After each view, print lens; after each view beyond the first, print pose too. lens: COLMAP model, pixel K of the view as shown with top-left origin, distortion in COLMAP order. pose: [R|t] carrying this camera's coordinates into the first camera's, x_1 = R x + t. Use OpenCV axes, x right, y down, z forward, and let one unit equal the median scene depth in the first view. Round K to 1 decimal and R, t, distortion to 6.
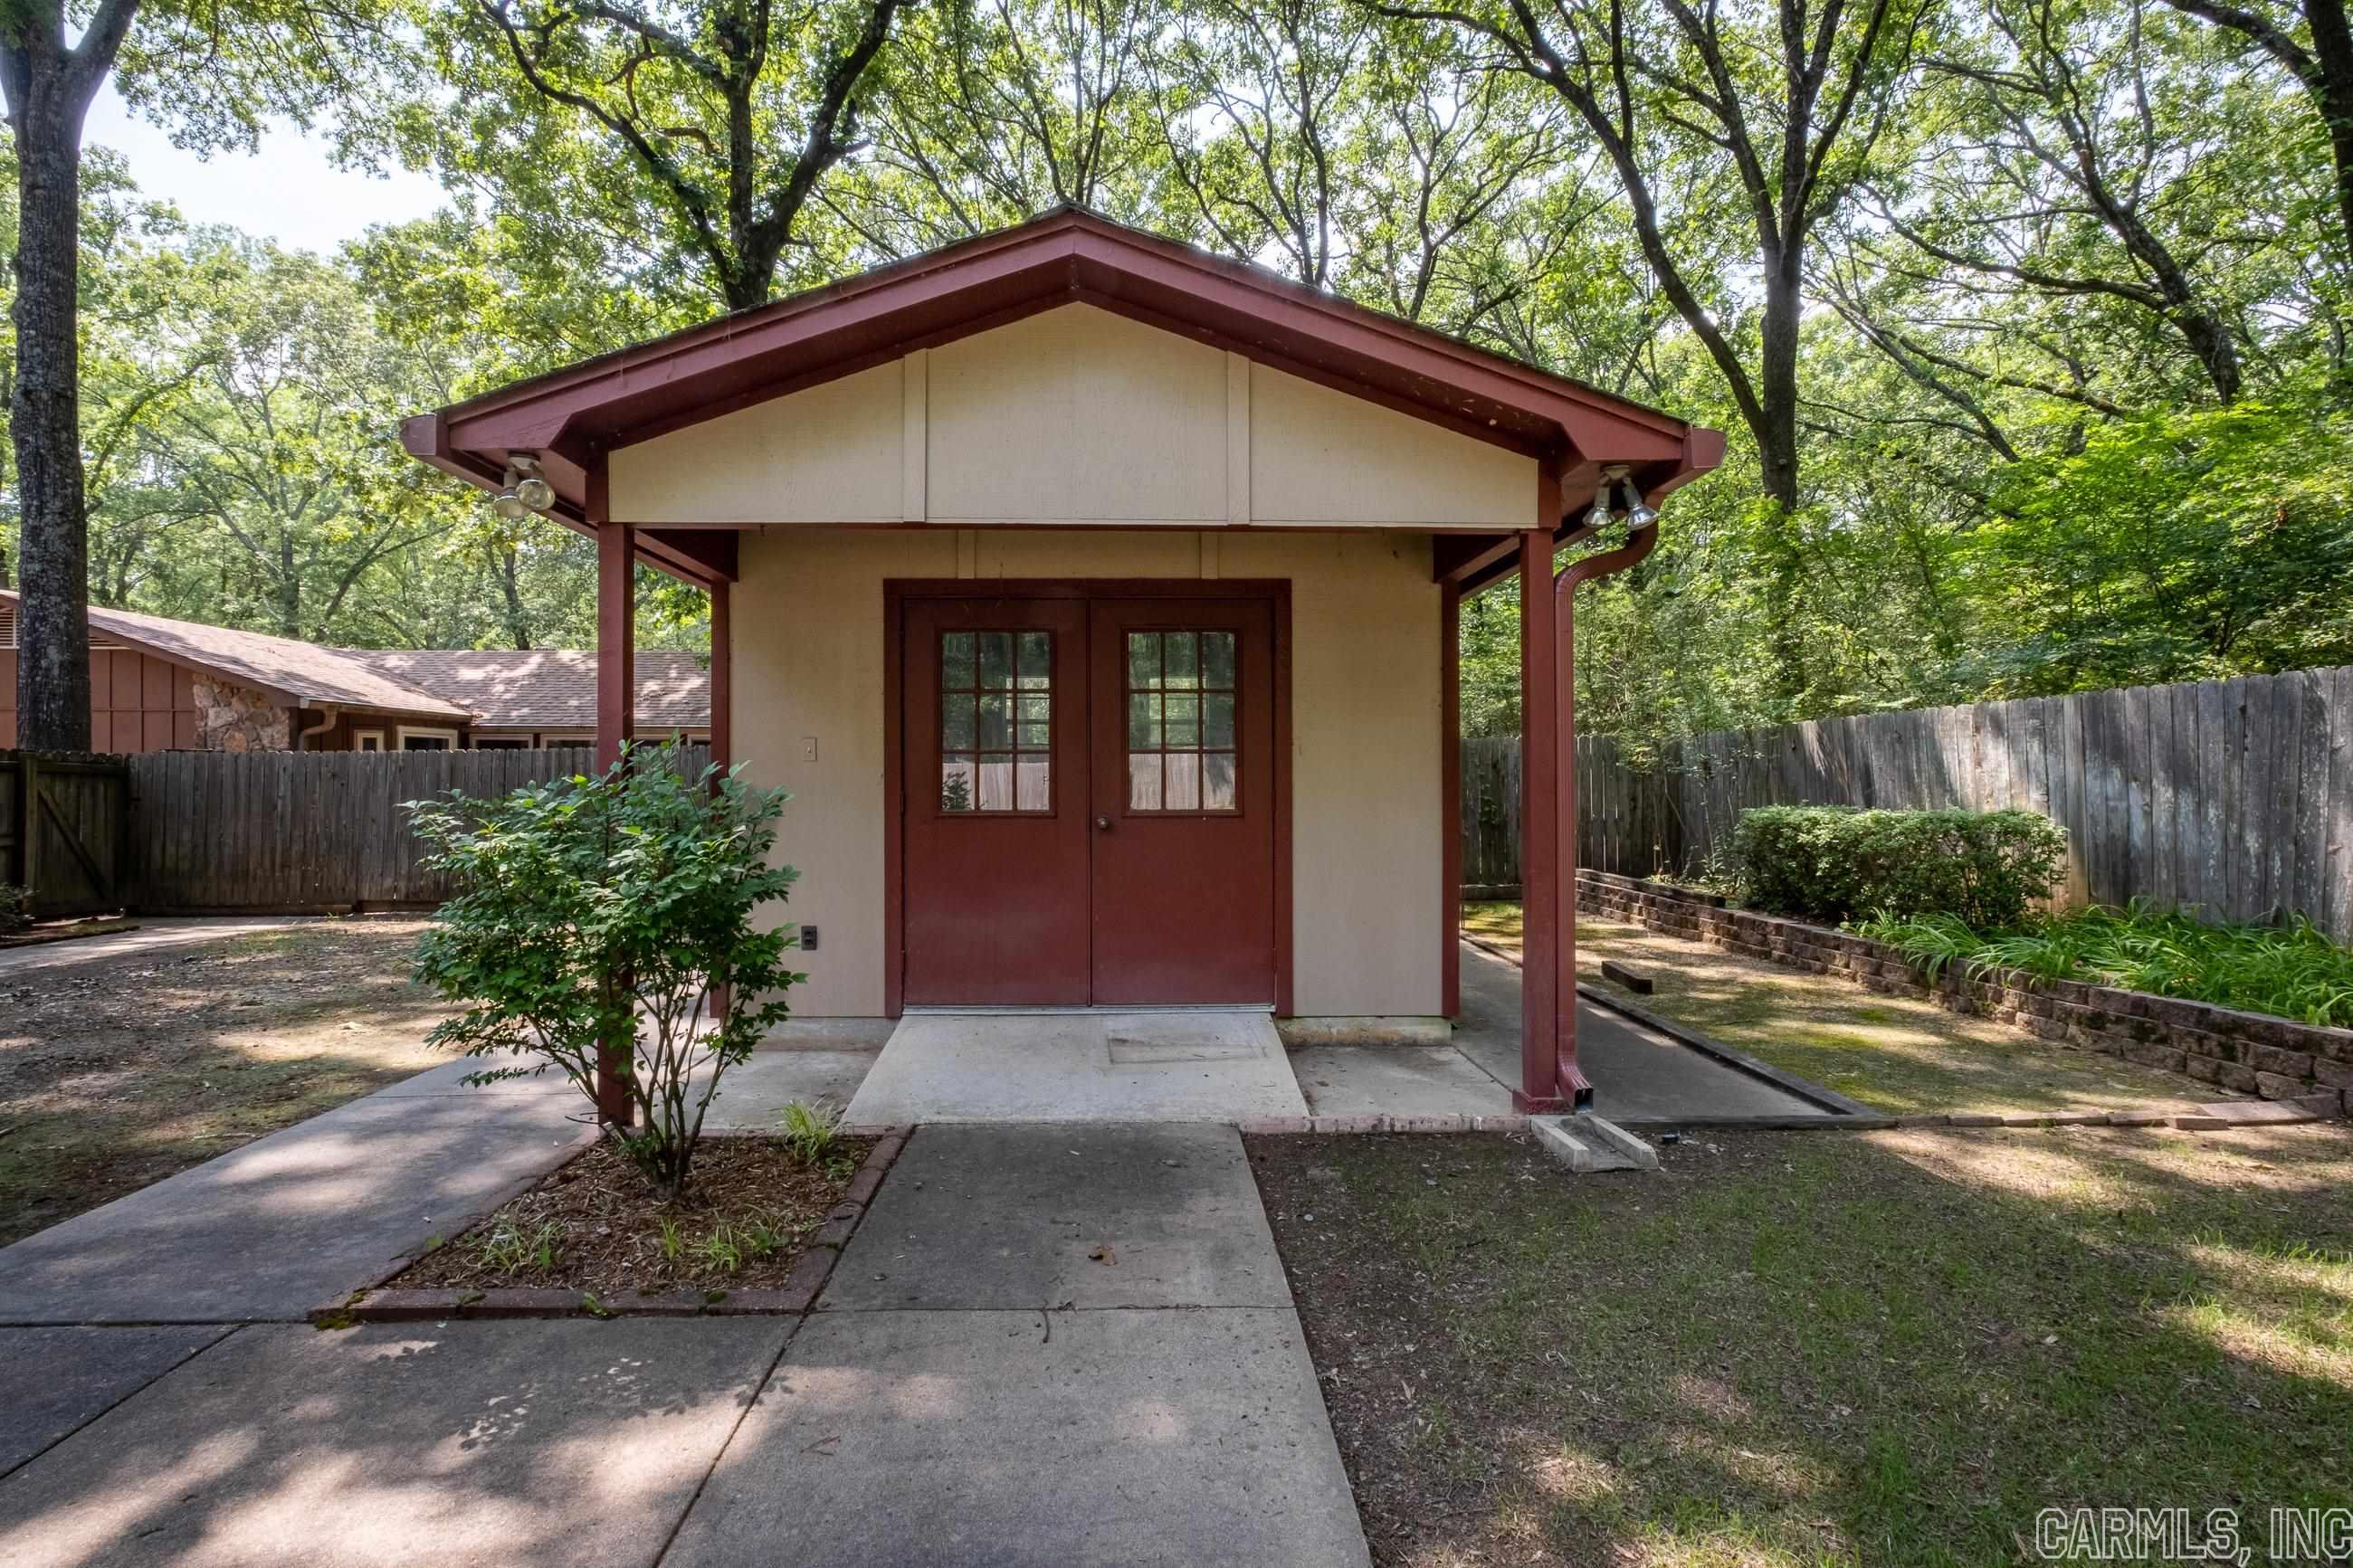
lens RADIAL K [[1043.4, 0, 1182.0], [0, 1043.4, 777.2], [0, 0, 1]] dist [-0.003355, -0.000173]
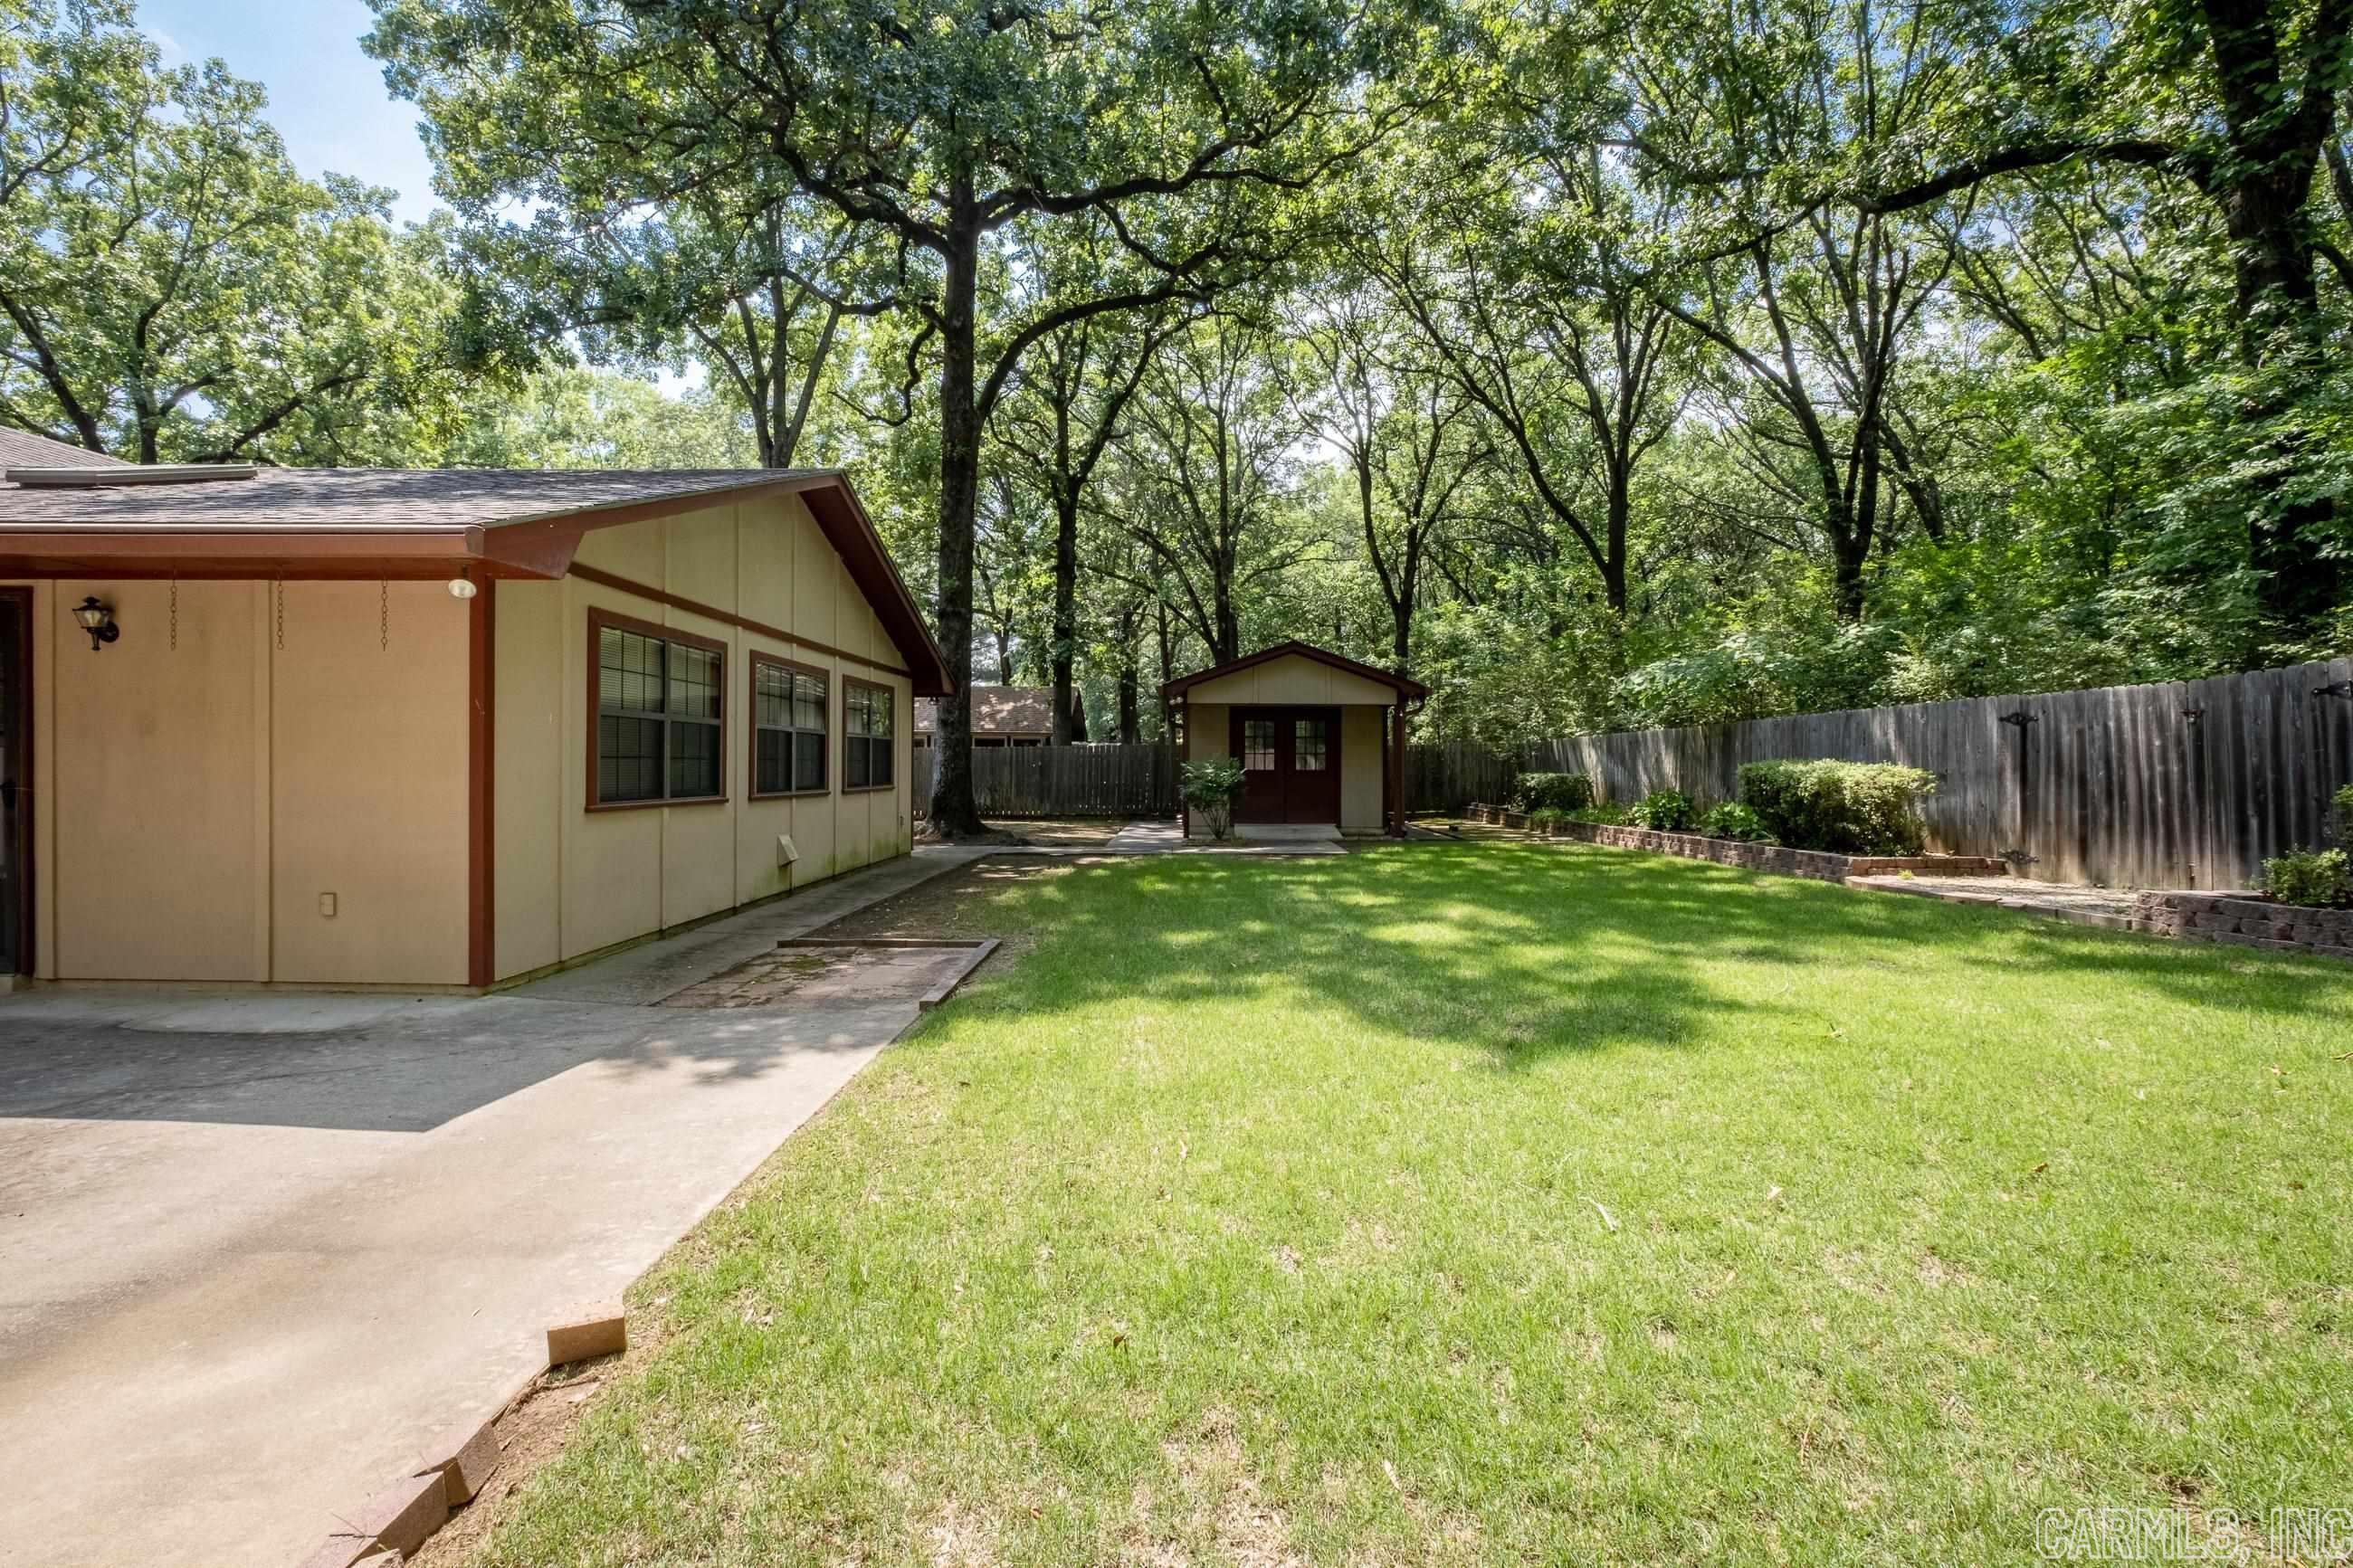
lens RADIAL K [[1043.4, 0, 1182.0], [0, 1043.4, 777.2], [0, 0, 1]] dist [-0.003355, -0.000173]
pose [[0.998343, -0.000312, -0.057541, -0.235817], [0.001532, 0.999775, 0.021165, -0.026090], [0.057522, -0.021218, 0.998119, -2.613138]]
